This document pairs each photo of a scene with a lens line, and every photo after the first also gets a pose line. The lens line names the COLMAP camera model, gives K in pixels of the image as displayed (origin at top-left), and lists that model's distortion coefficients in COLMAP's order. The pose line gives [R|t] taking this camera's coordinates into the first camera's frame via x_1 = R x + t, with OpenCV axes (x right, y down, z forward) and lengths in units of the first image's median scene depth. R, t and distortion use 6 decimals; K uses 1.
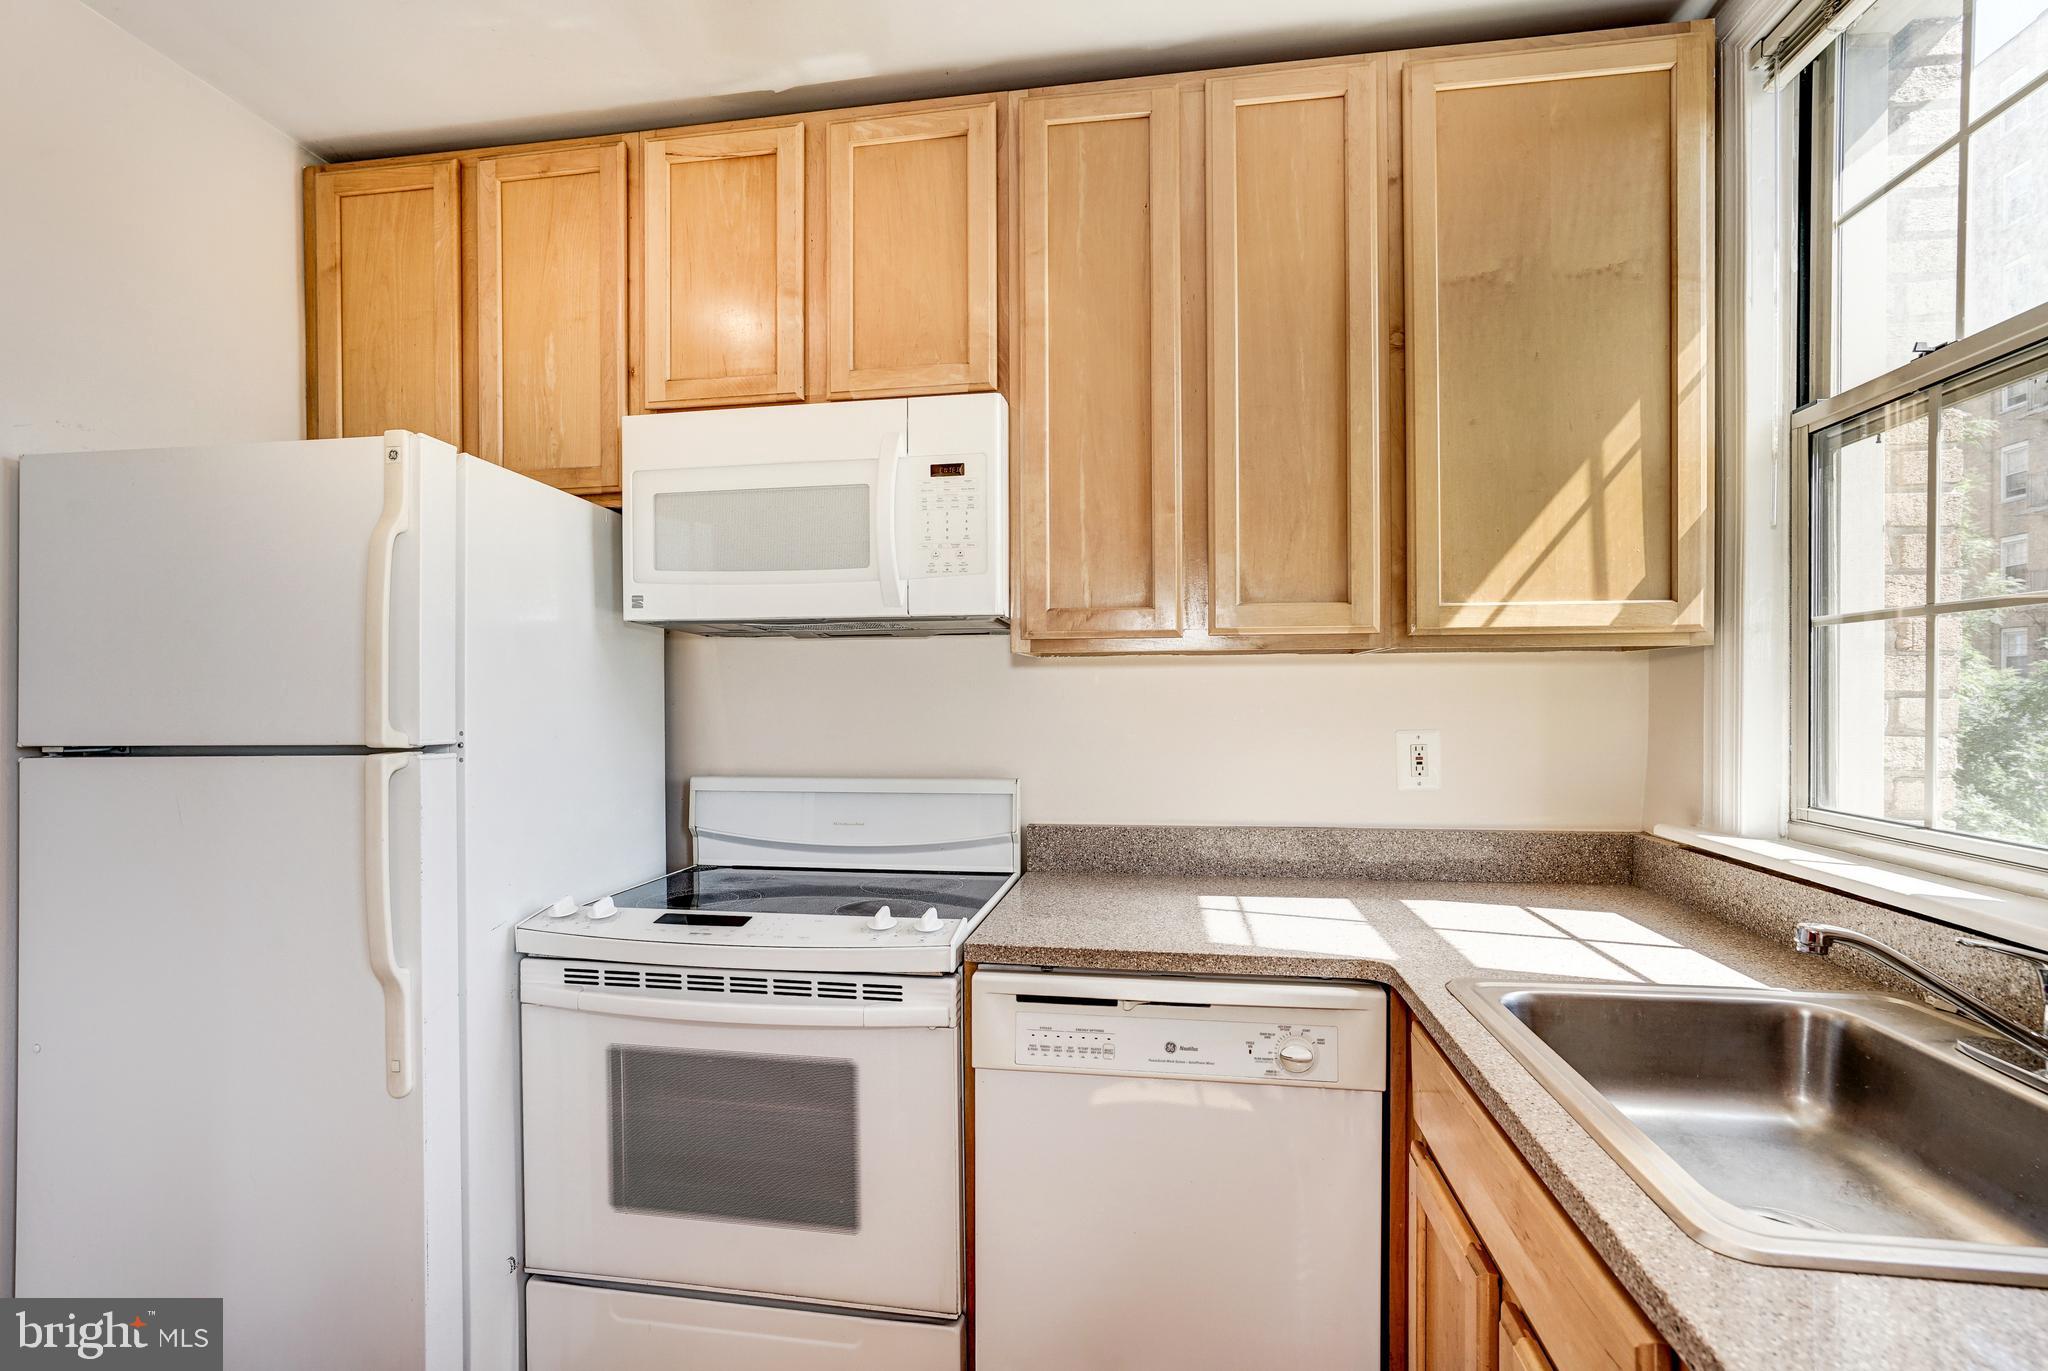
lens RADIAL K [[942.2, 0, 1009.7], [0, 942.2, 697.6], [0, 0, 1]] dist [-0.026494, 0.010430]
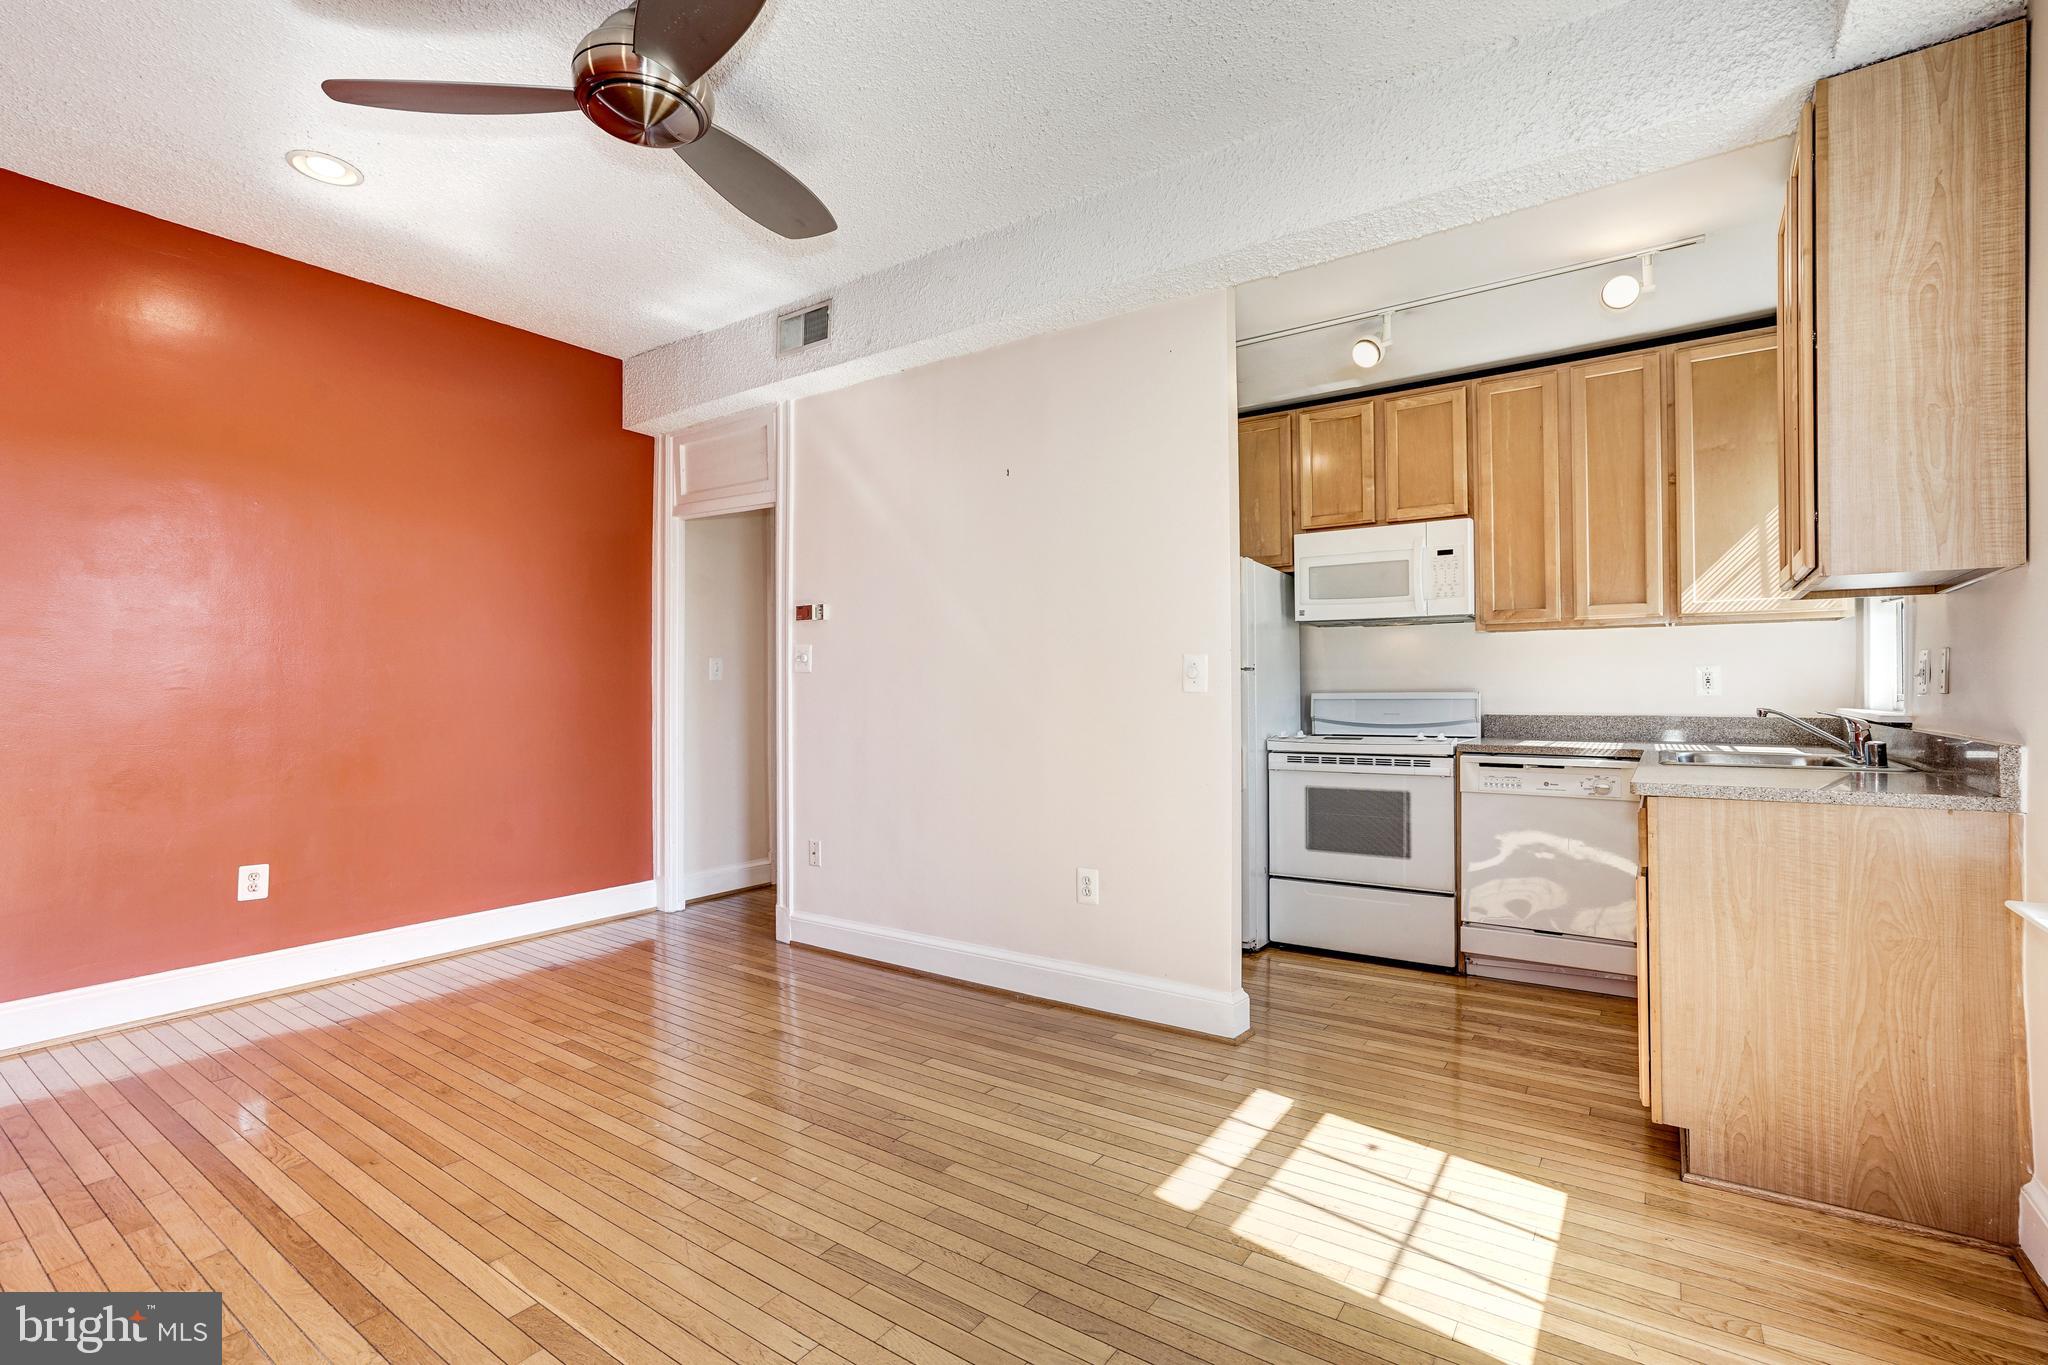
lens RADIAL K [[942.2, 0, 1031.7], [0, 942.2, 673.9], [0, 0, 1]] dist [-0.026494, 0.010430]
pose [[0.905228, -0.006033, -0.424883, -0.008552], [-0.002374, 0.999812, -0.019255, 0.106402], [0.424920, 0.018439, 0.905043, -1.533696]]
